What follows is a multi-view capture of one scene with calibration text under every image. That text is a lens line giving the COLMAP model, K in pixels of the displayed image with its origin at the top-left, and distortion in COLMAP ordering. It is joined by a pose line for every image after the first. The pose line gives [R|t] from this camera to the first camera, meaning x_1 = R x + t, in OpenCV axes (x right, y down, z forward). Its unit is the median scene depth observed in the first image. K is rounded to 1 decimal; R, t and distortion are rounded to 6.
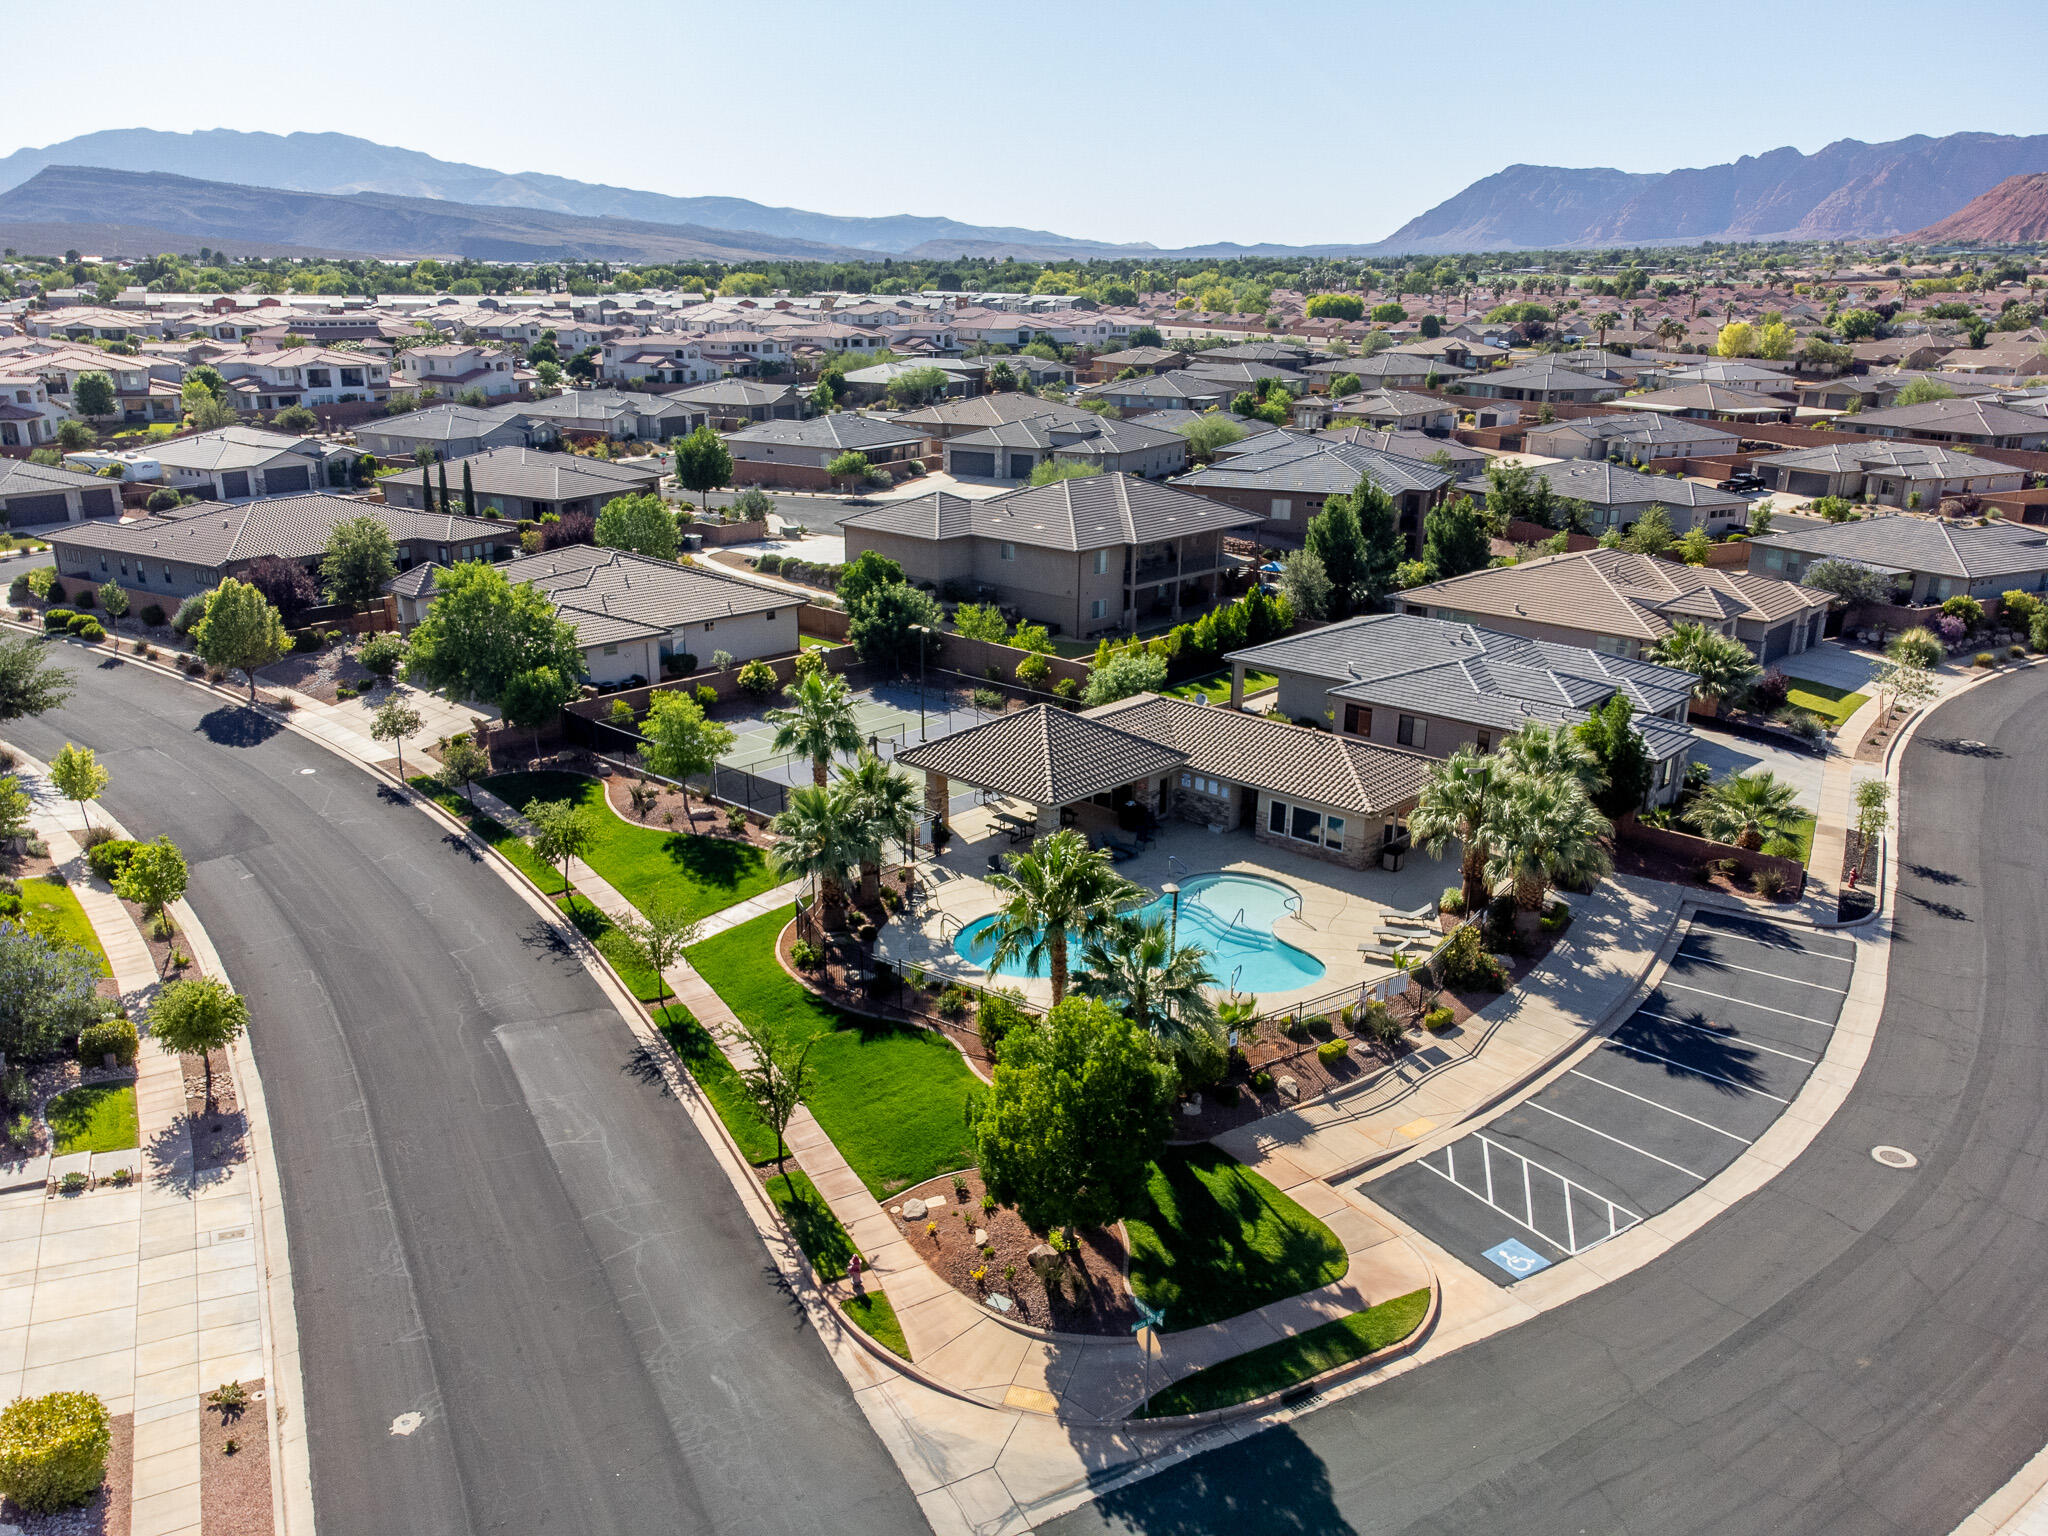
lens RADIAL K [[1524.2, 0, 1016.1], [0, 1524.2, 773.2], [0, 0, 1]] dist [0.010489, 0.004826]
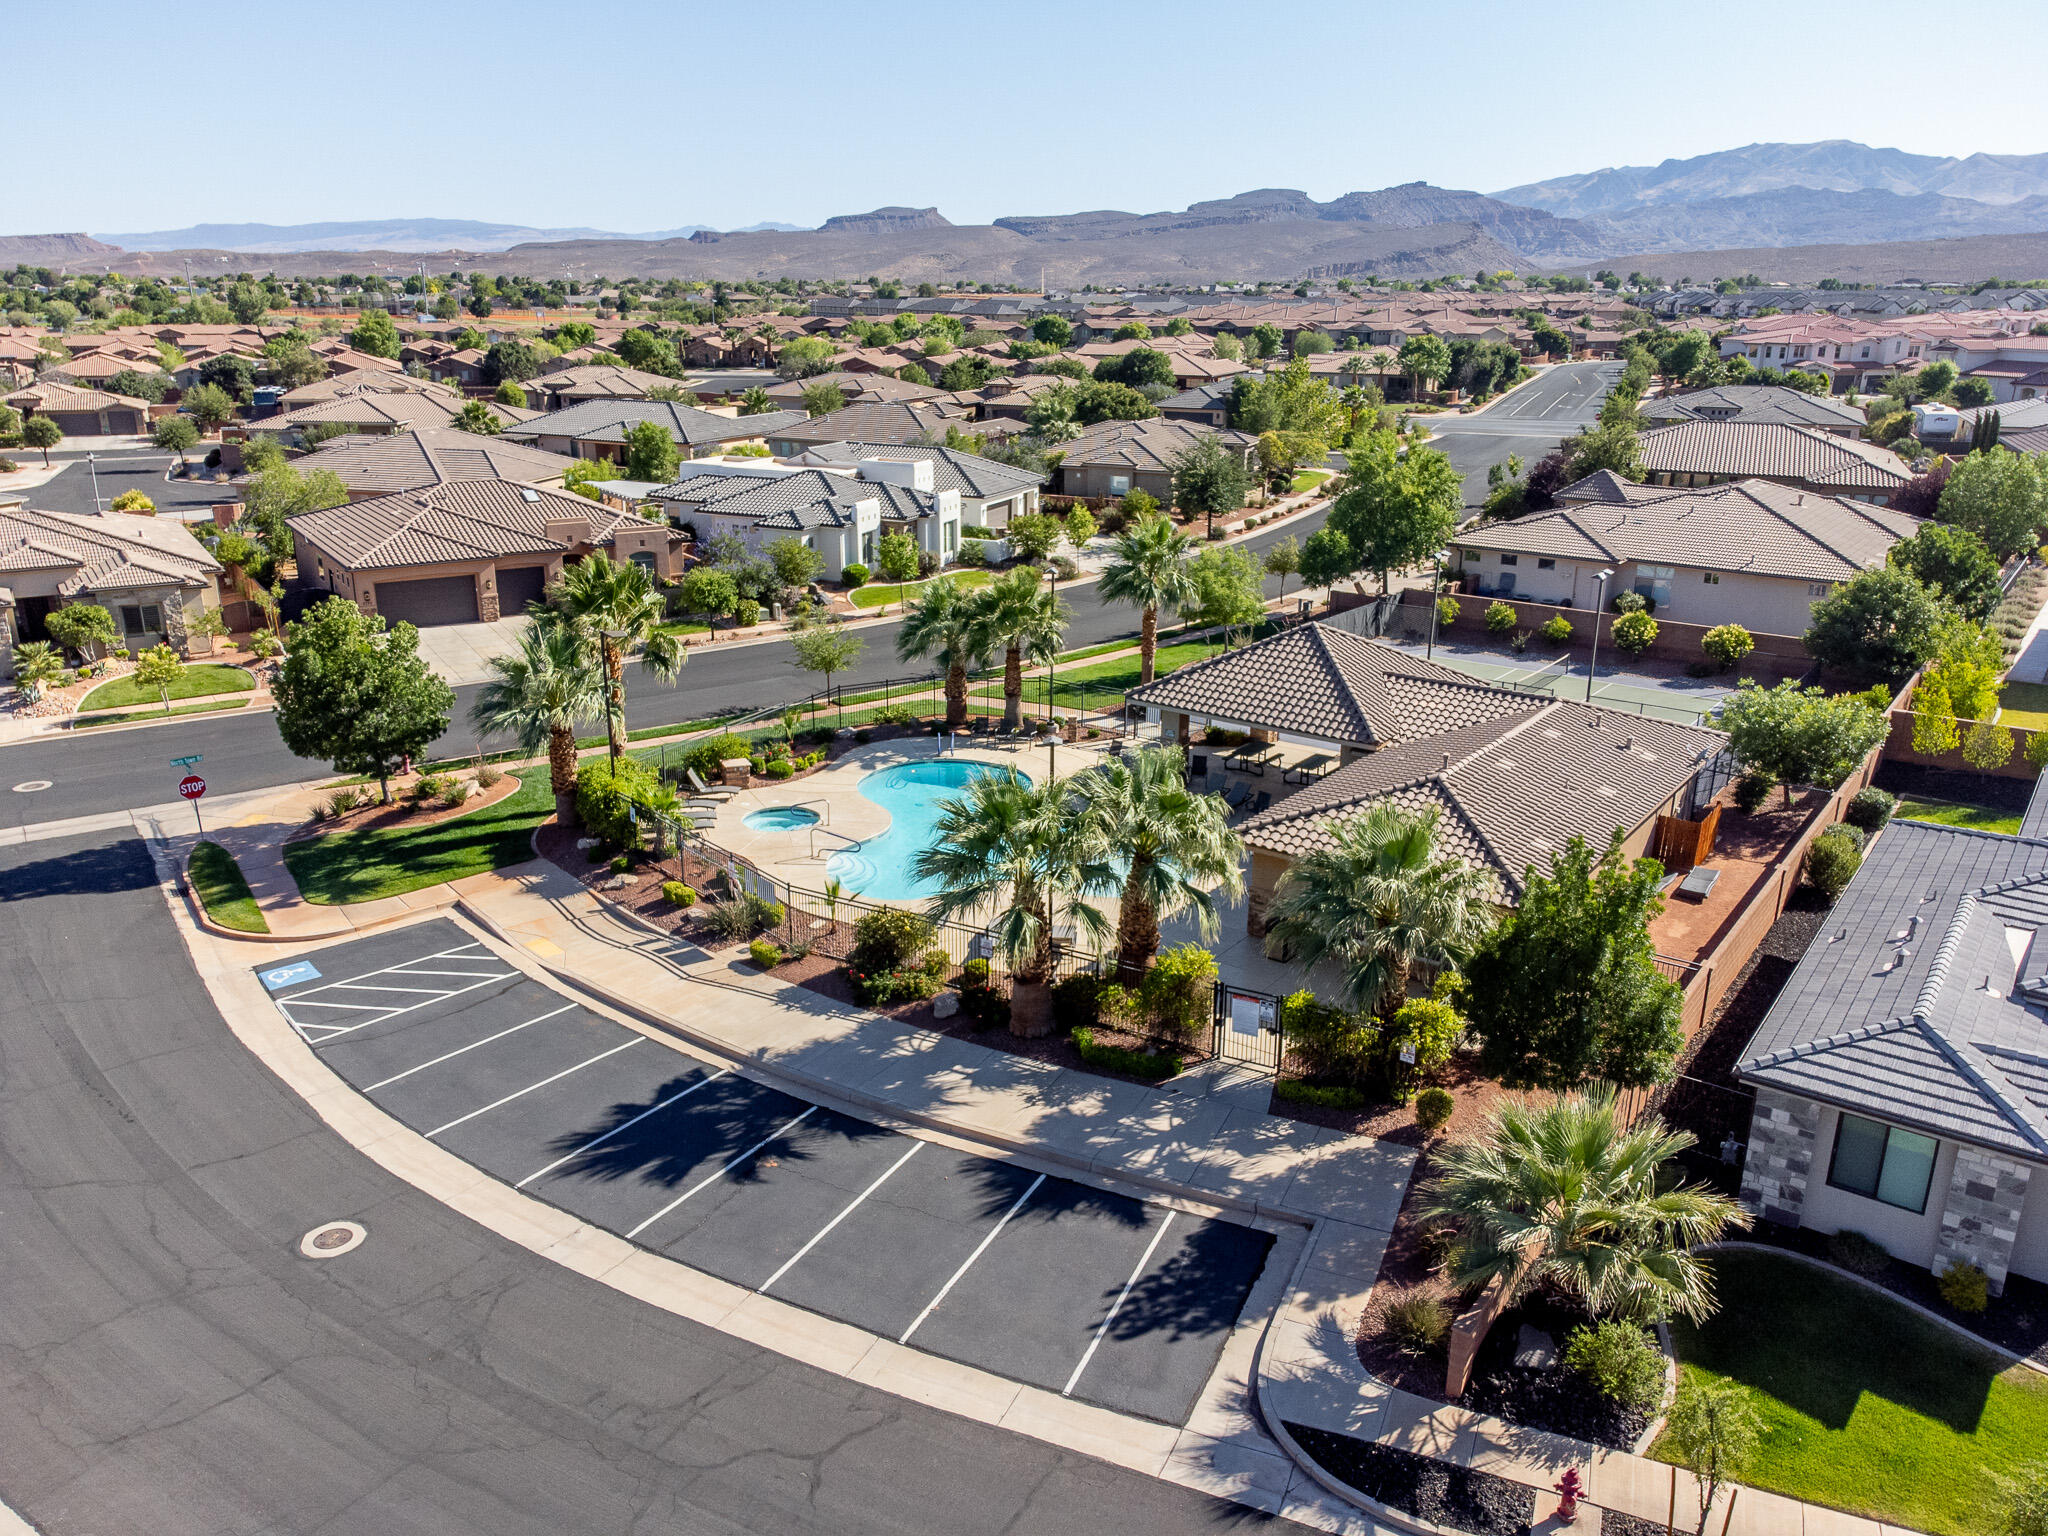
lens RADIAL K [[1528.0, 0, 1024.0], [0, 1528.0, 768.0], [0, 0, 1]] dist [0.022133, -0.000097]
pose [[0.113267, 0.294480, -0.948922, 1.014949], [-0.315265, 0.916365, 0.246745, -0.163375], [0.942220, 0.271213, 0.196633, 0.950770]]
